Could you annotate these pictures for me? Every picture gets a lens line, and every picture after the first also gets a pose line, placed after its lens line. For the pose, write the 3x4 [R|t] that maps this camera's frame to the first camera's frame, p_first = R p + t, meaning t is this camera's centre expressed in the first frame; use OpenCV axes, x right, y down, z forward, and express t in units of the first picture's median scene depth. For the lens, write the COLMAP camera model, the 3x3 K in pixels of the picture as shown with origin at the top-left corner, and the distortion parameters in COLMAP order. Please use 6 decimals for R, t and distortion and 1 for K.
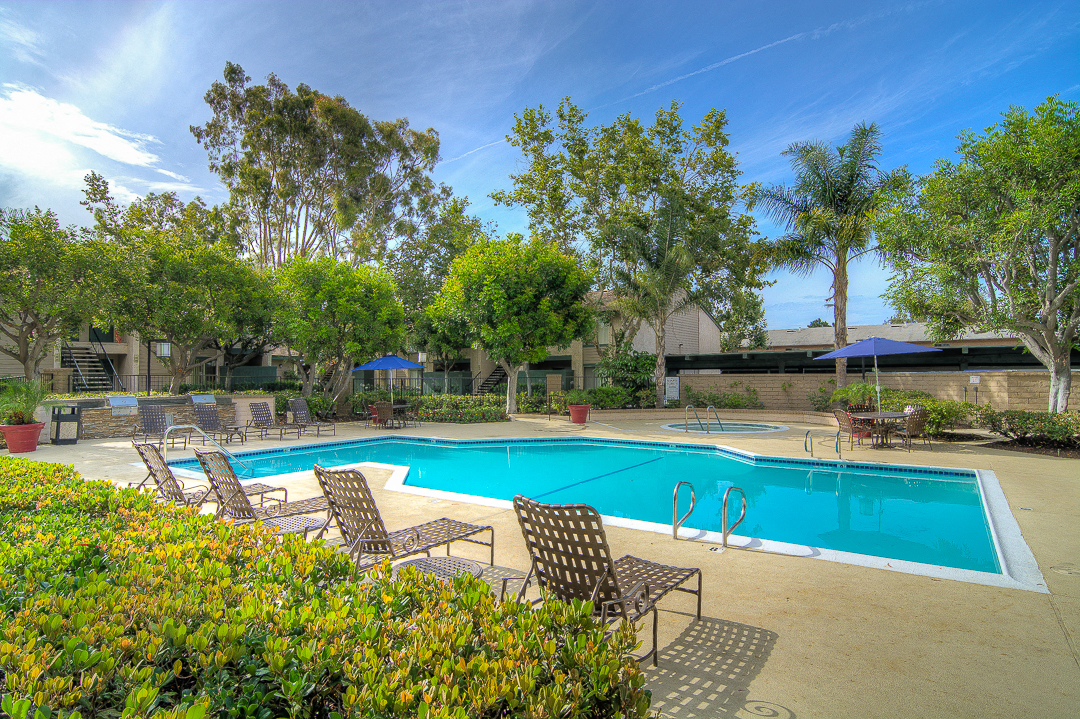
lens RADIAL K [[576.7, 0, 541.3], [0, 576.7, 359.6], [0, 0, 1]] dist [-0.003151, -0.000376]
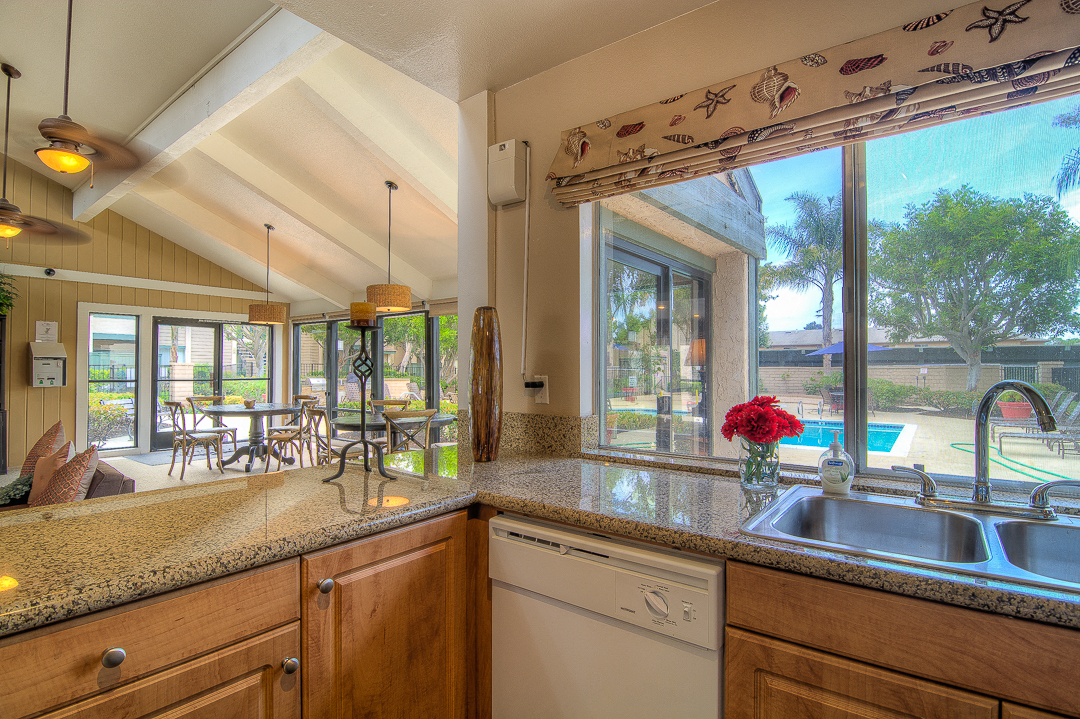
lens RADIAL K [[520.9, 0, 538.6], [0, 520.9, 362.1], [0, 0, 1]] dist [0.002210, 0.000159]
pose [[0.999186, 0.009462, -0.039212, -0.104447], [-0.008928, 0.999865, 0.013786, 0.003482], [0.039338, -0.013425, 0.999136, -0.240739]]
